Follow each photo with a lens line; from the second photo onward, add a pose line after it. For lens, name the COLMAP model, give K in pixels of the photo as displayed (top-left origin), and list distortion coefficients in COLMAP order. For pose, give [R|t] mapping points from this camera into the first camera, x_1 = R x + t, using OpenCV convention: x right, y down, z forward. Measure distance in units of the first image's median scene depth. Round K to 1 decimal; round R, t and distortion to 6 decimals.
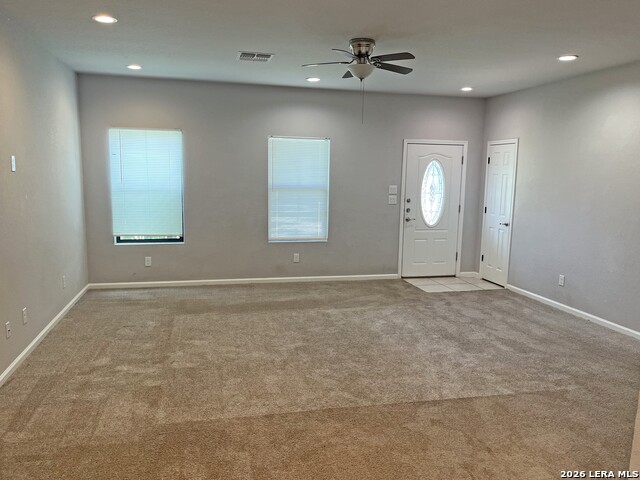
lens RADIAL K [[487.8, 0, 326.8], [0, 487.8, 242.8], [0, 0, 1]] dist [0.065829, -0.099208]
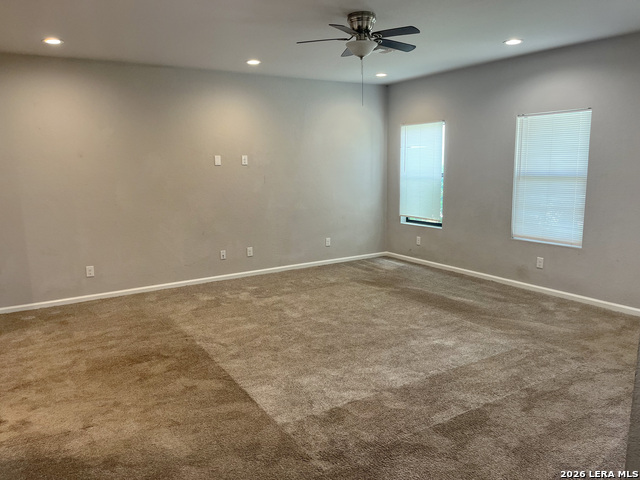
lens RADIAL K [[487.8, 0, 326.8], [0, 487.8, 242.8], [0, 0, 1]] dist [0.065829, -0.099208]
pose [[0.322090, 0.132965, -0.937325, 0.678696], [-0.106807, 0.988870, 0.103576, -0.055846], [0.940665, 0.066752, 0.332707, 0.456525]]
